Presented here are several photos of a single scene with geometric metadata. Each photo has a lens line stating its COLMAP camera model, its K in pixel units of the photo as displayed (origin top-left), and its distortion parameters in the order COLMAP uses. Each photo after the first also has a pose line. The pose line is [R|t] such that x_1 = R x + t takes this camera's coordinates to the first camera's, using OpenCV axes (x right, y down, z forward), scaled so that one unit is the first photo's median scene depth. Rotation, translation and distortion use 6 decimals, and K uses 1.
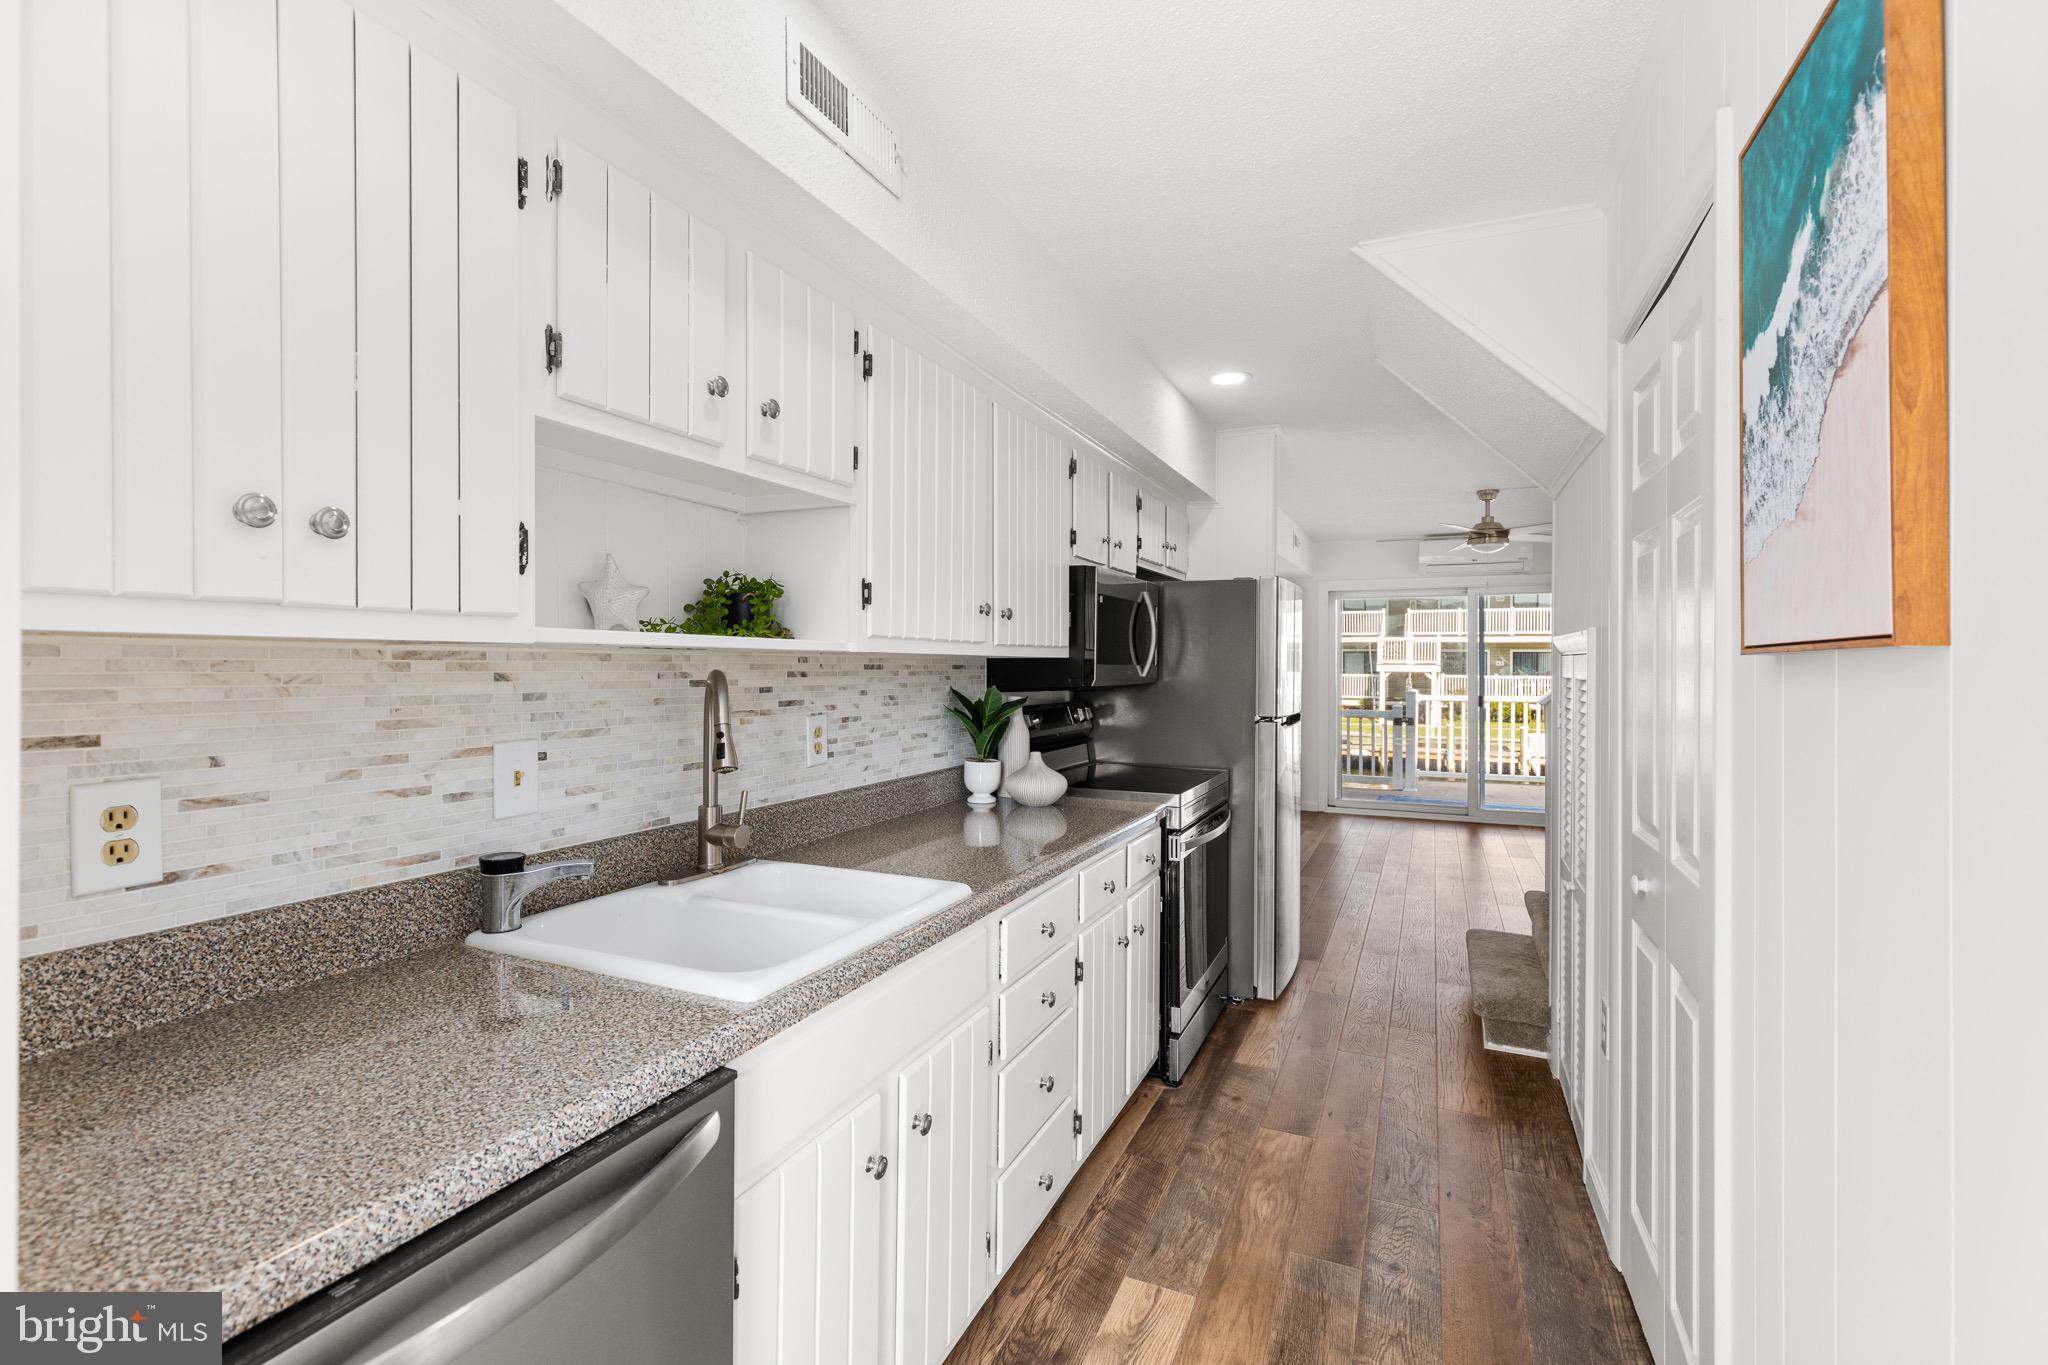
lens RADIAL K [[930.0, 0, 1012.8], [0, 930.0, 669.4], [0, 0, 1]] dist [0.010226, -0.002452]
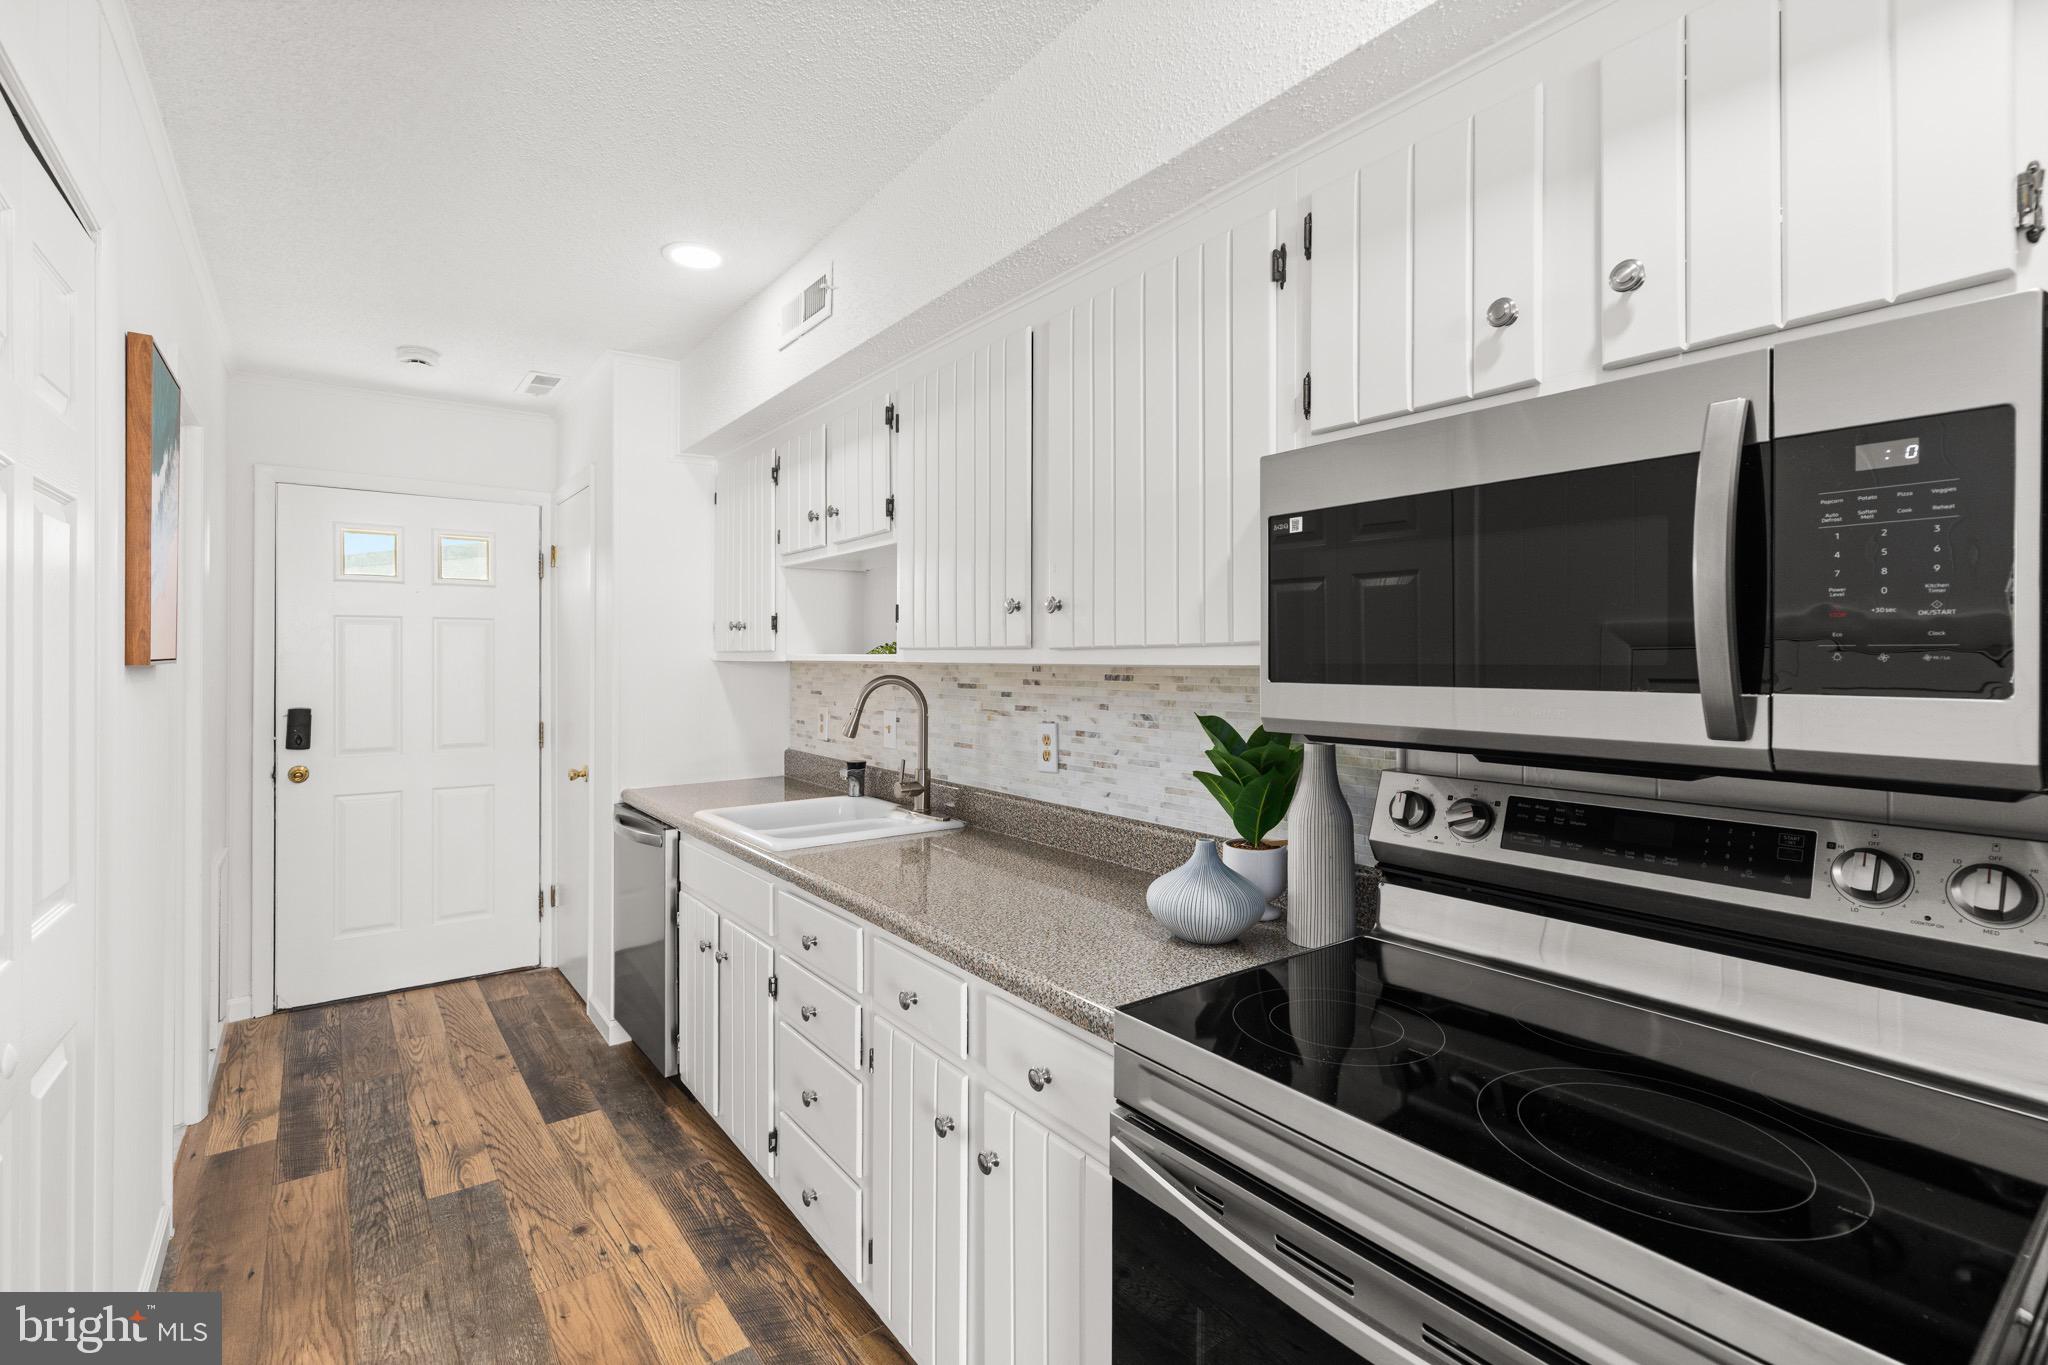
lens RADIAL K [[930.0, 0, 1011.4], [0, 930.0, 666.3], [0, 0, 1]] dist [0.010226, -0.002452]
pose [[-0.489630, -0.002846, -0.871926, 0.700051], [-0.012062, 0.999921, 0.003510, -0.016385], [0.871847, 0.012235, -0.489625, 1.465632]]
